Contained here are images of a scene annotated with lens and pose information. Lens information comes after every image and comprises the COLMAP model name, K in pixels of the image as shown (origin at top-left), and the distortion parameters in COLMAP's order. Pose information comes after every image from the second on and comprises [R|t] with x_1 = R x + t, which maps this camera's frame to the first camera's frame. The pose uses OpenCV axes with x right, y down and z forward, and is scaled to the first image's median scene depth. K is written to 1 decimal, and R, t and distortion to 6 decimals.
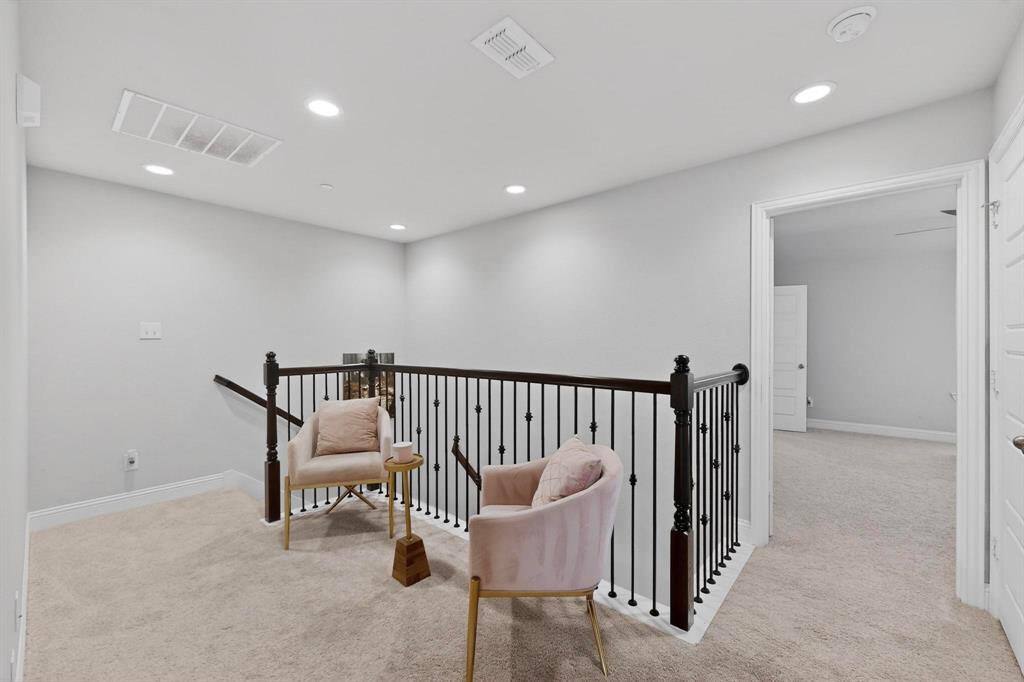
lens RADIAL K [[404.6, 0, 512.0], [0, 404.6, 347.0], [0, 0, 1]] dist [-0.002056, -0.000094]
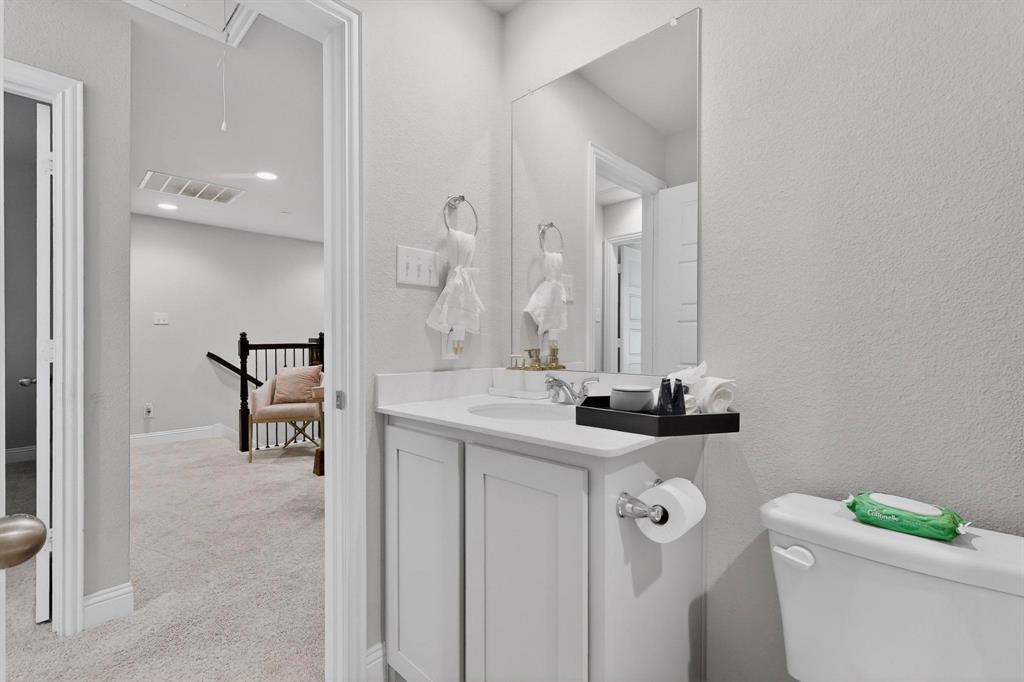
lens RADIAL K [[438.5, 0, 512.0], [0, 438.5, 341.0], [0, 0, 1]] dist [-0.001164, 0.000117]
pose [[0.998872, -0.007037, -0.046968, 0.421264], [0.006720, 0.999954, -0.006892, 0.059755], [0.047014, 0.006569, 0.998873, -0.496842]]
